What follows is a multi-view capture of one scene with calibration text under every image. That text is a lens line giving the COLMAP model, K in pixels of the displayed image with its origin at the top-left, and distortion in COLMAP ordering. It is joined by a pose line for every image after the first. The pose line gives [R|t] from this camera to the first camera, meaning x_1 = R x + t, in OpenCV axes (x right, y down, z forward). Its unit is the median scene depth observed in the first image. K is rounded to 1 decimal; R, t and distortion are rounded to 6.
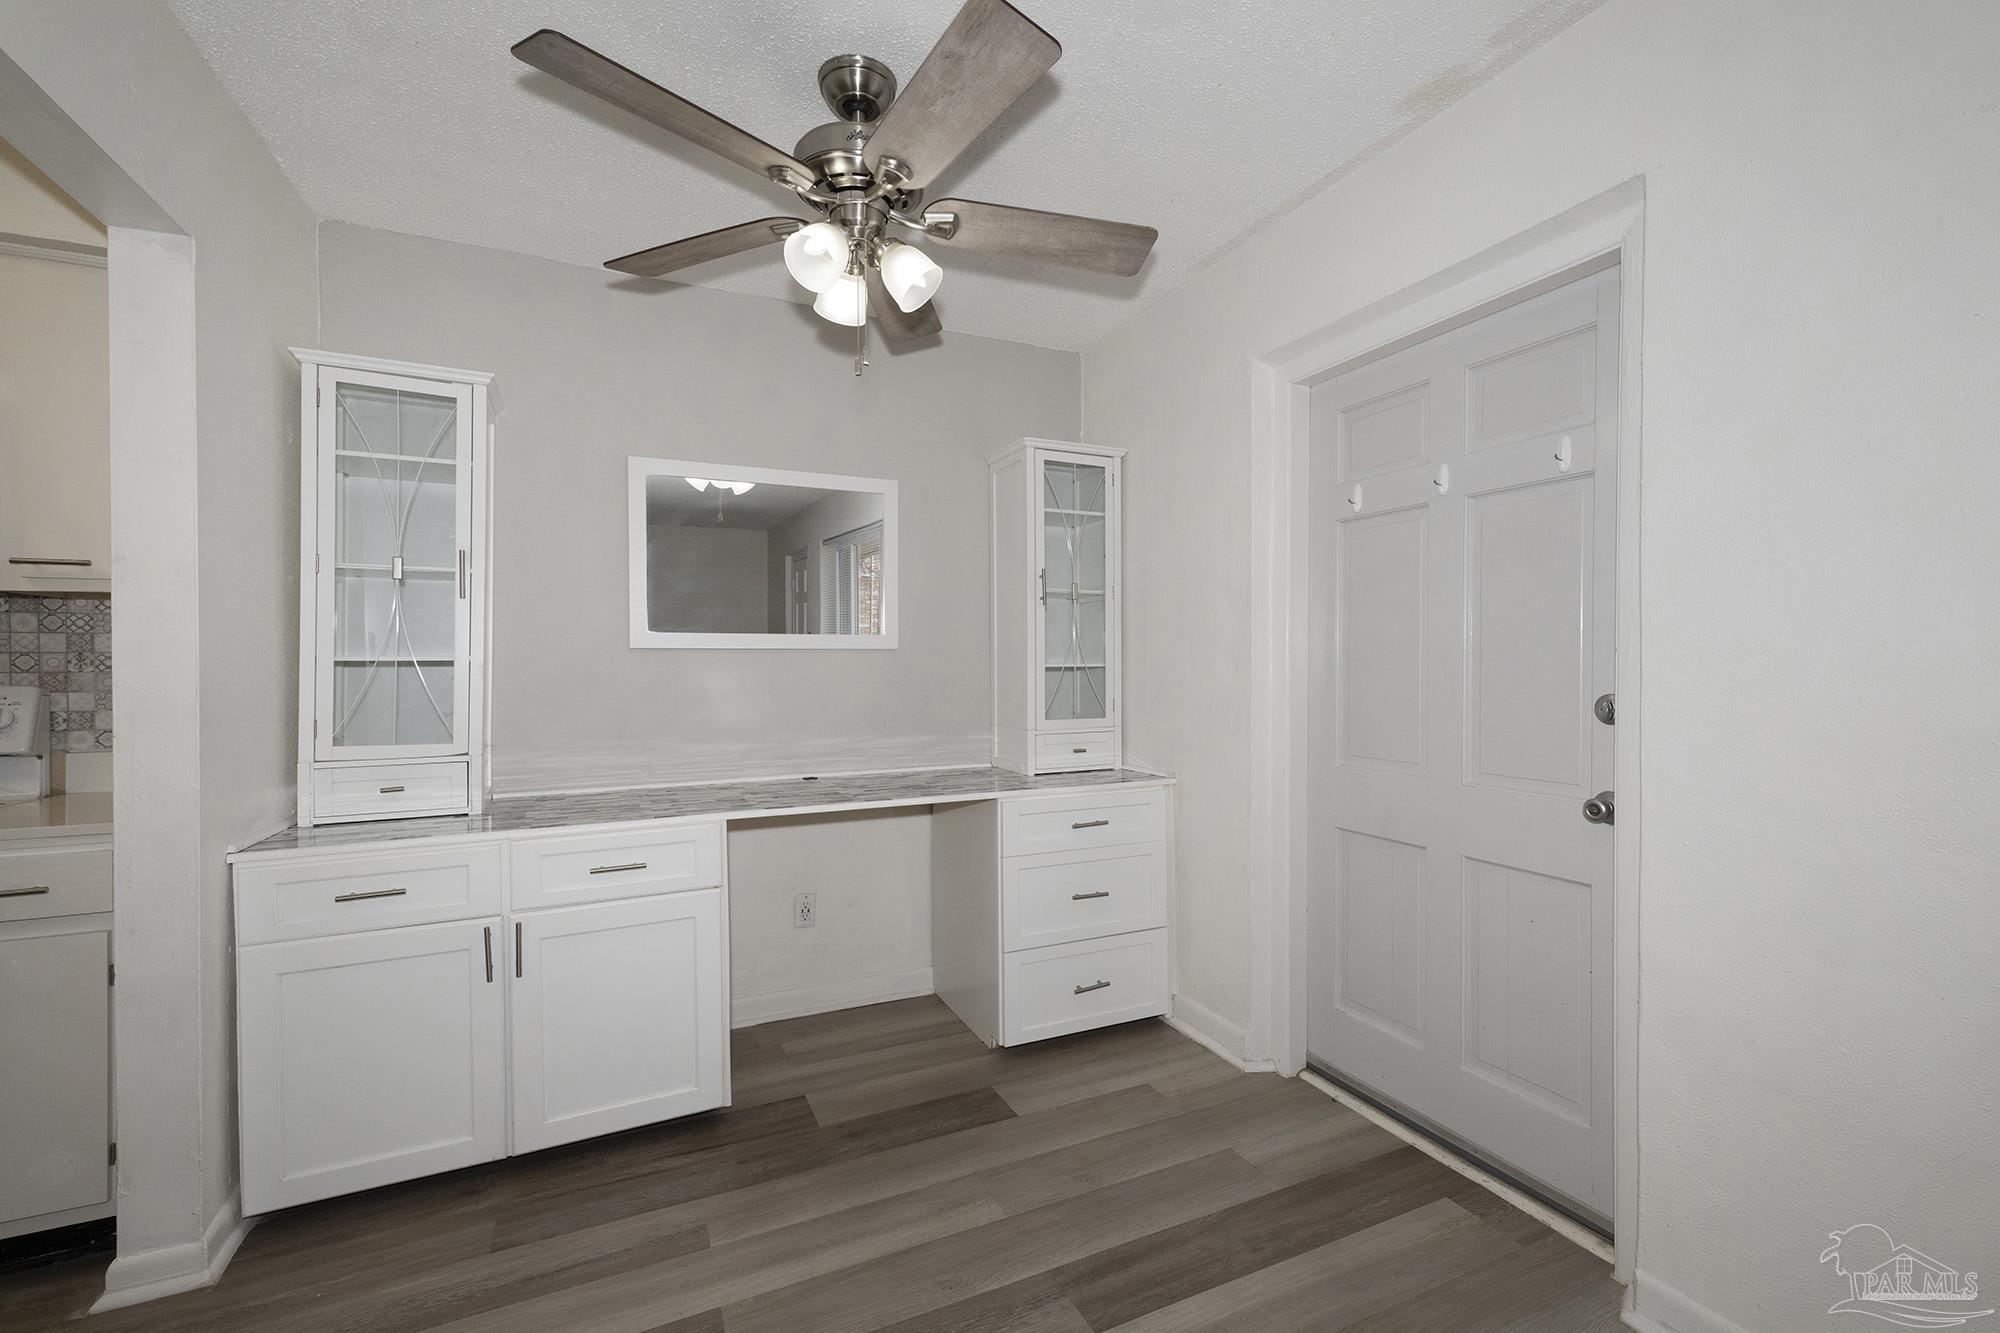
lens RADIAL K [[857.8, 0, 1005.5], [0, 857.8, 672.4], [0, 0, 1]] dist [0.010551, -0.000040]
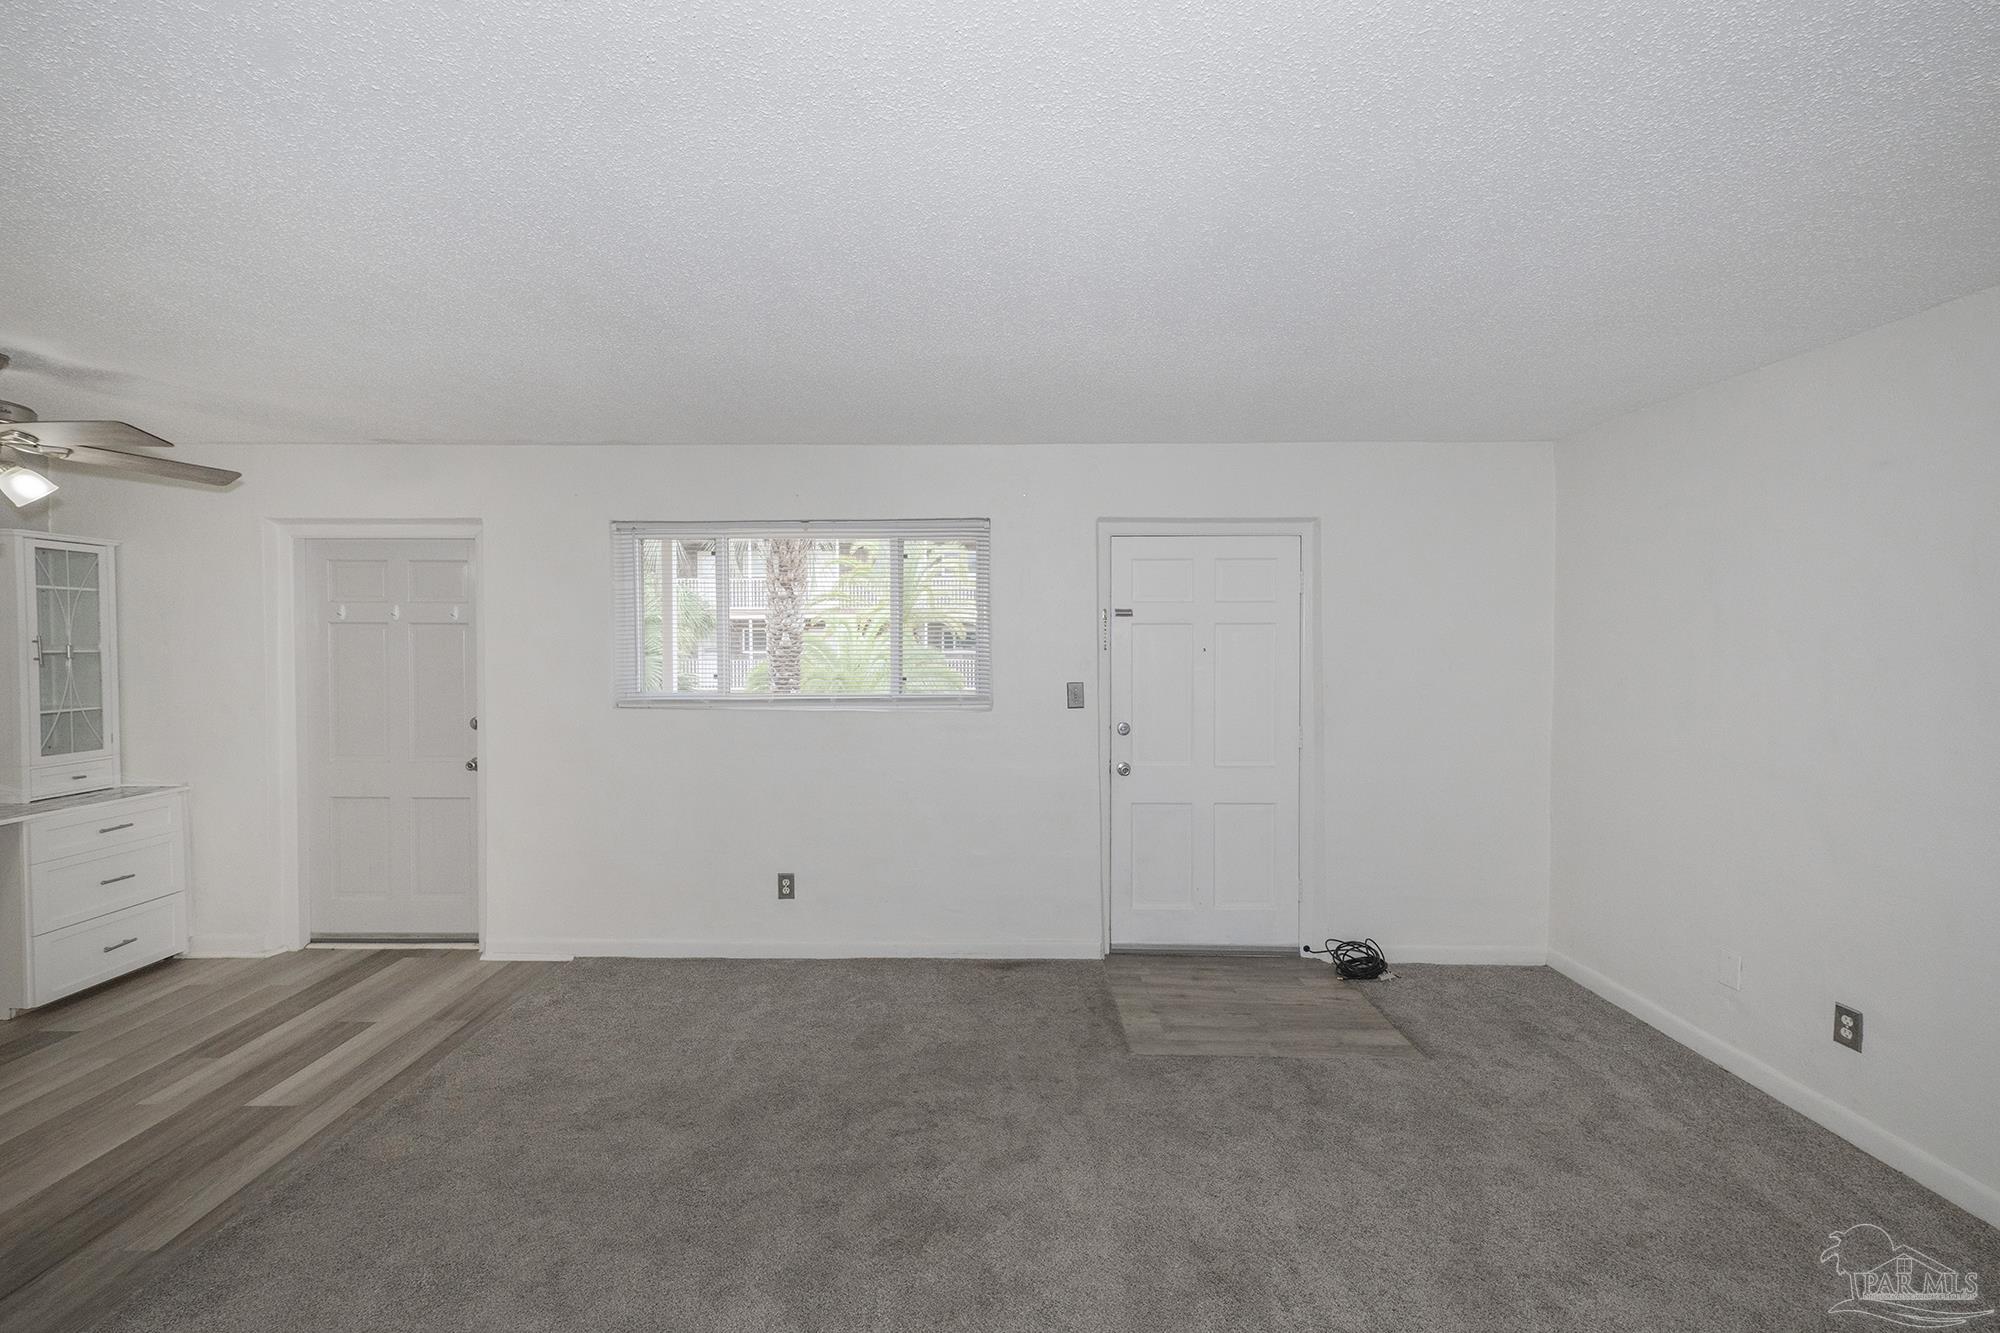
lens RADIAL K [[809.9, 0, 978.4], [0, 809.9, 662.0], [0, 0, 1]] dist [0.010967, 0.000147]
pose [[0.433554, -0.018637, 0.900935, -0.596283], [0.005548, 0.999822, 0.018013, -0.130998], [-0.901110, -0.002812, 0.433581, -1.014863]]
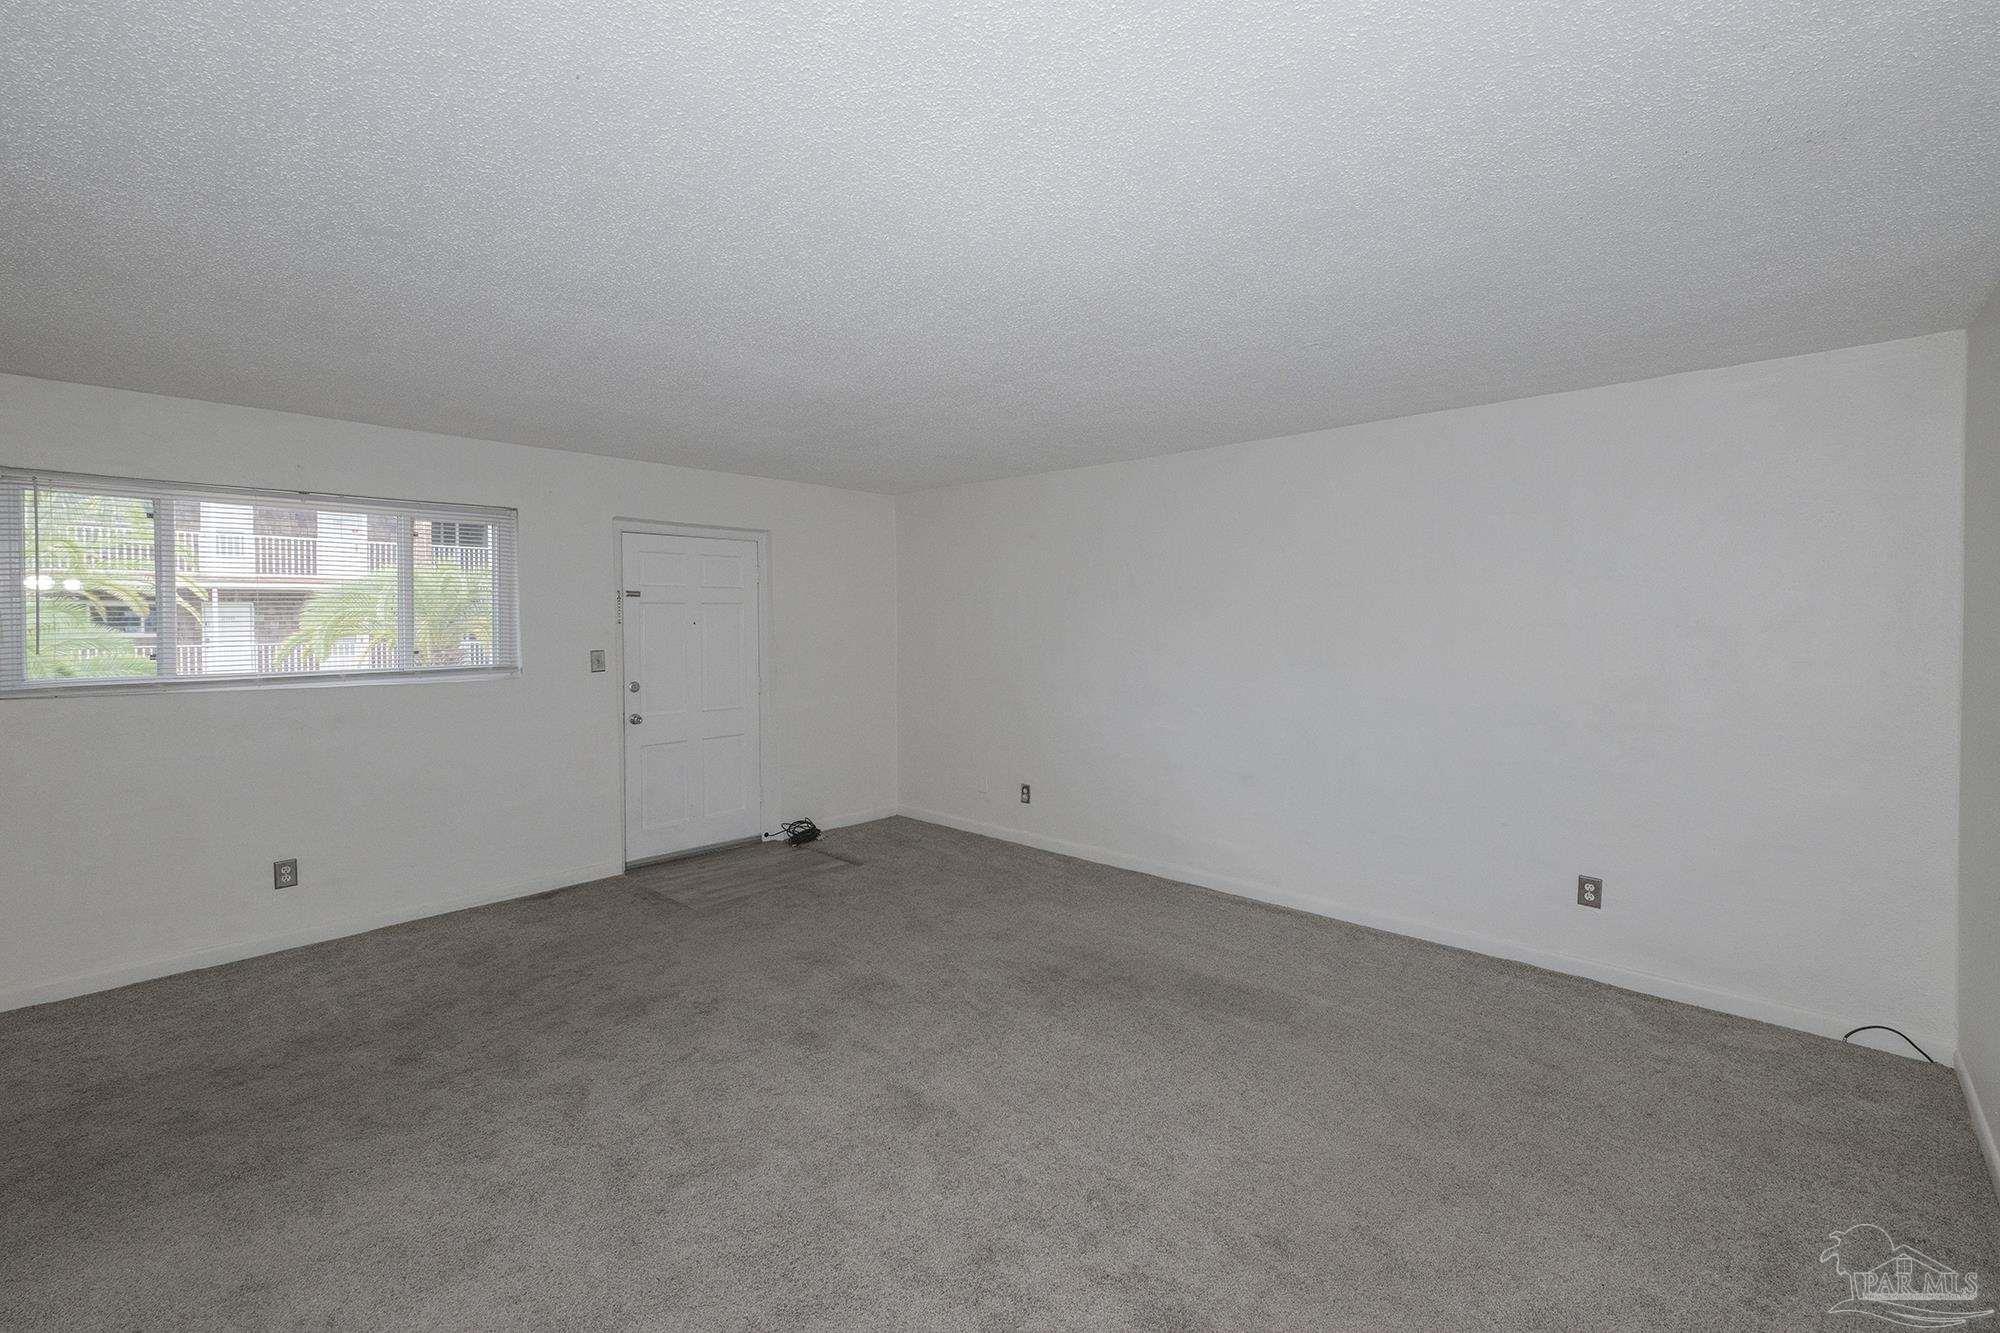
lens RADIAL K [[856.4, 0, 1005.0], [0, 856.4, 623.9], [0, 0, 1]] dist [0.021647, 0.000021]
pose [[-0.381884, 0.001147, 0.924209, -1.434310], [0.011992, 0.999921, 0.003714, -0.118967], [-0.924132, 0.012501, -0.381868, -0.564361]]
